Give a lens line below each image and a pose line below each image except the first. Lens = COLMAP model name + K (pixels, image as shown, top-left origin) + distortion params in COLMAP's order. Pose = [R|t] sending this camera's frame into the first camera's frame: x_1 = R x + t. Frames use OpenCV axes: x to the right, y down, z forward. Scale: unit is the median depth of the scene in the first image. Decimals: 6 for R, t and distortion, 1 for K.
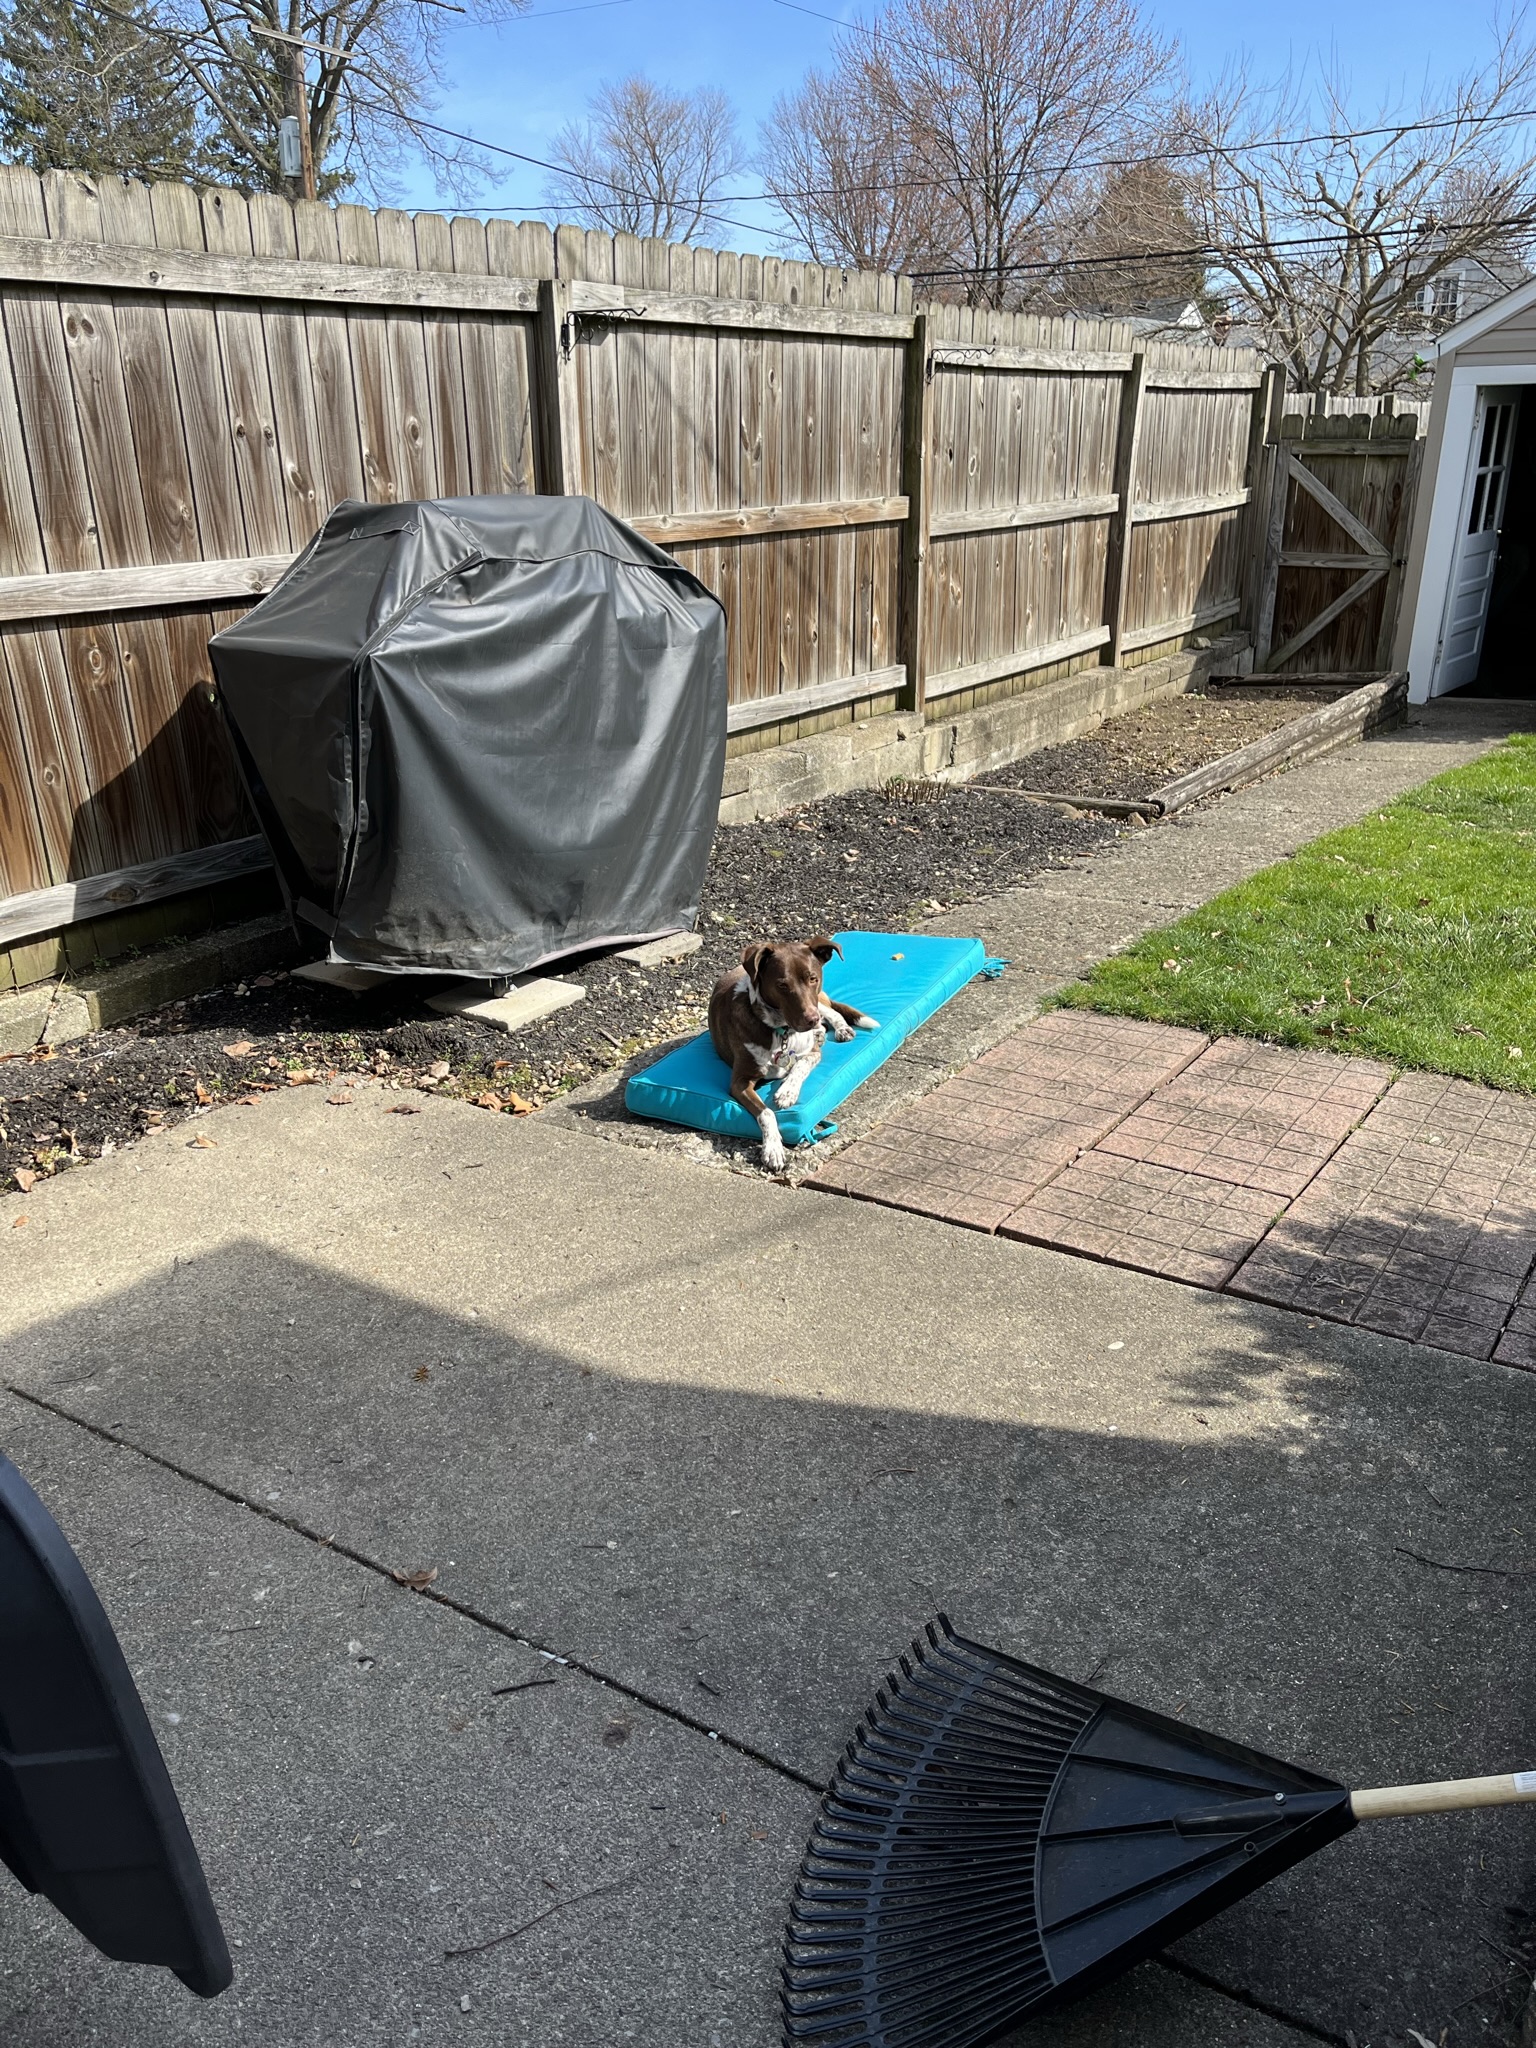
lens RADIAL K [[1538.4, 0, 746.7], [0, 1538.4, 1030.4], [0, 0, 1]] dist [0.060488, -0.086768]
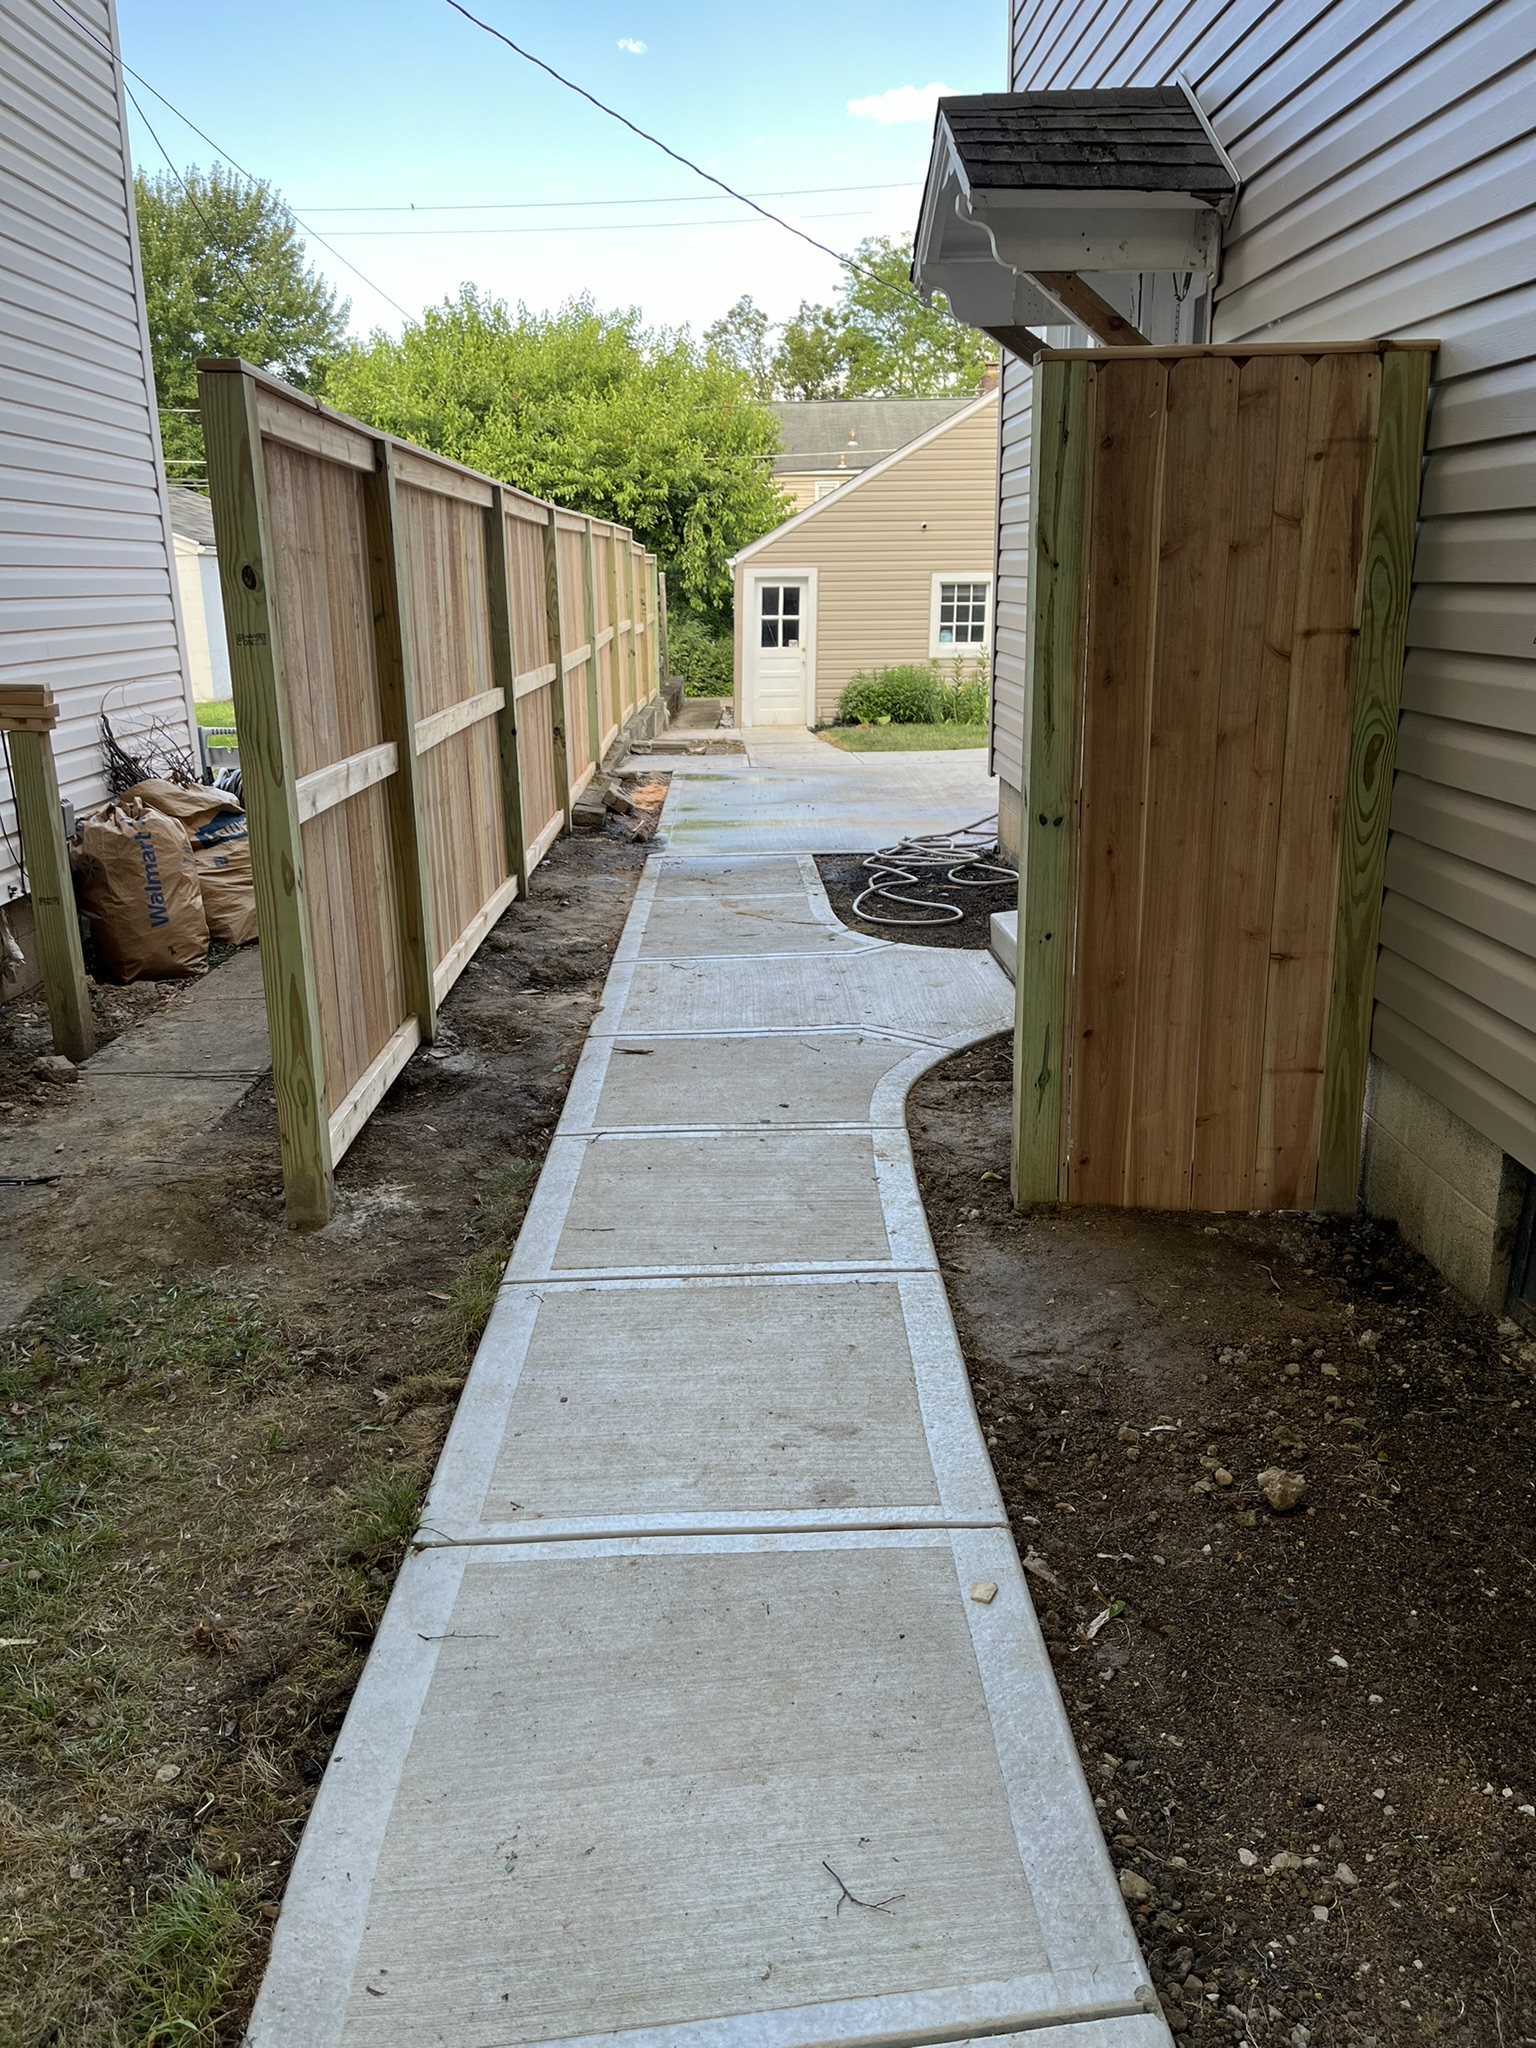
lens RADIAL K [[1538.4, 0, 762.7], [0, 1538.4, 1032.4], [0, 0, 1]] dist [0.060488, -0.086768]
pose [[0.811707, -0.147383, 0.565164, -1.115102], [0.196156, 0.980225, -0.026104, 0.349205], [-0.550140, 0.132049, 0.824566, -0.922494]]
